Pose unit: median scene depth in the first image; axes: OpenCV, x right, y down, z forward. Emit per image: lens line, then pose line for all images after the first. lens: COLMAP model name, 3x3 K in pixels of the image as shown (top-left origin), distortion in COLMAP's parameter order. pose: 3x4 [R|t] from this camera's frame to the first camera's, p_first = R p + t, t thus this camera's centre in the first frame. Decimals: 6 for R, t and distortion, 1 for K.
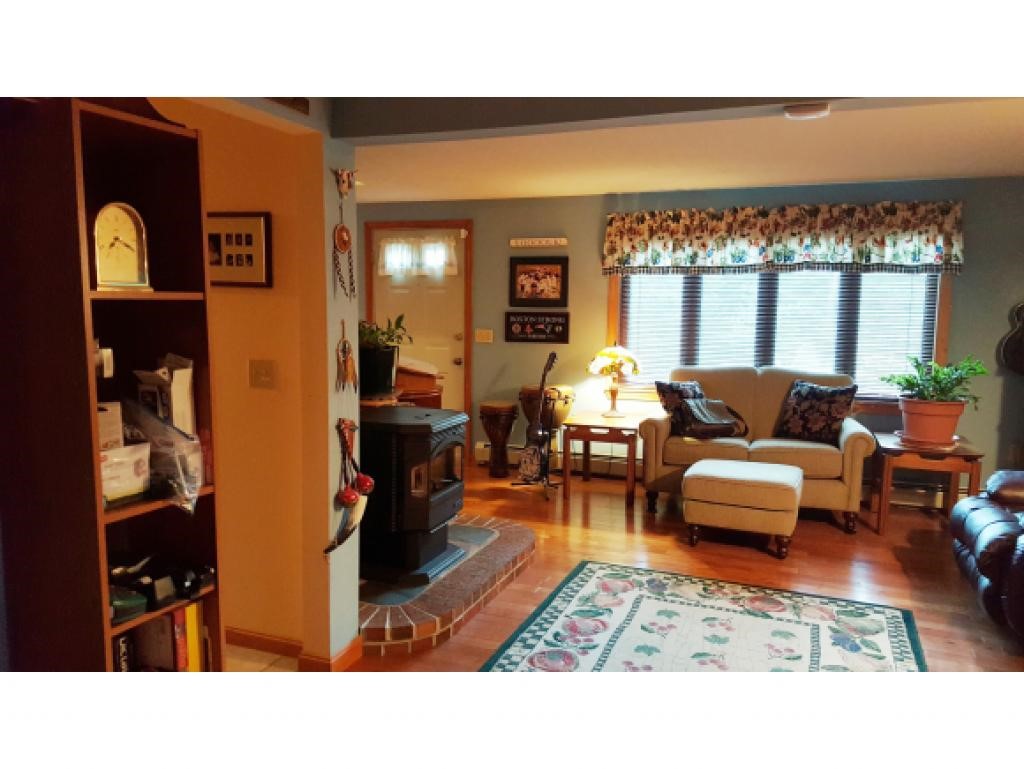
lens RADIAL K [[738.1, 0, 508.2], [0, 738.1, 386.2], [0, 0, 1]] dist [-0.015620, -0.015371]
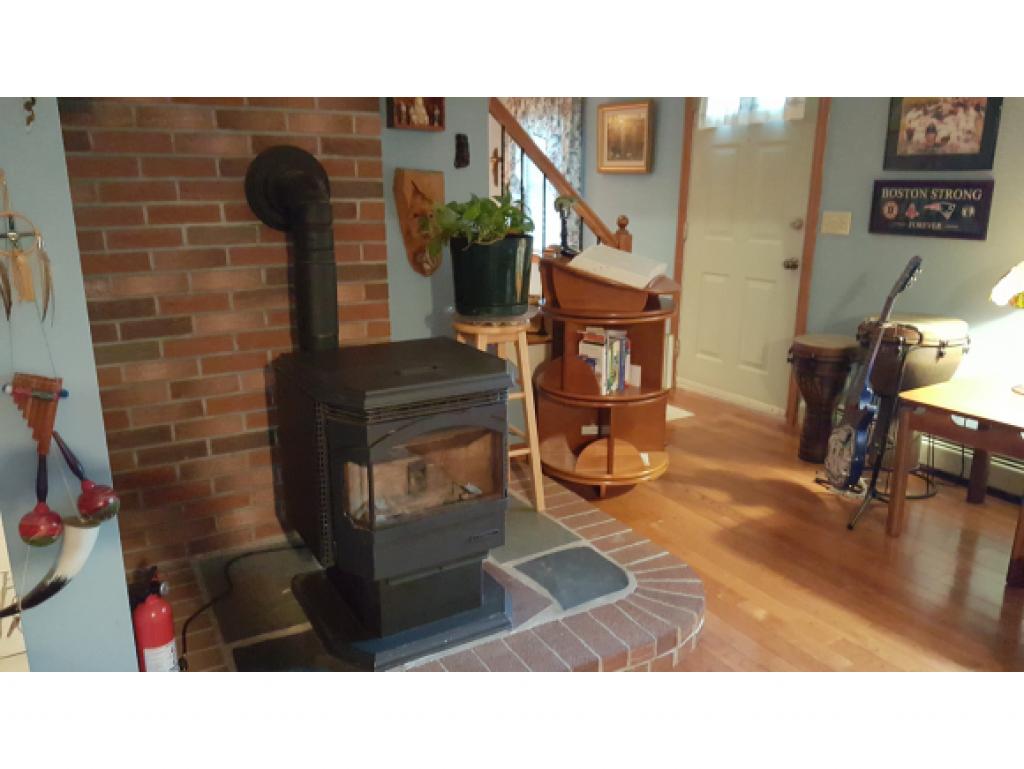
lens RADIAL K [[738.1, 0, 514.8], [0, 738.1, 387.1], [0, 0, 1]] dist [-0.015620, -0.015371]
pose [[0.767590, 0.155418, -0.621812, 0.162730], [-0.060526, 0.983397, 0.171078, -0.024205], [0.638076, -0.093682, 0.764253, 0.380753]]
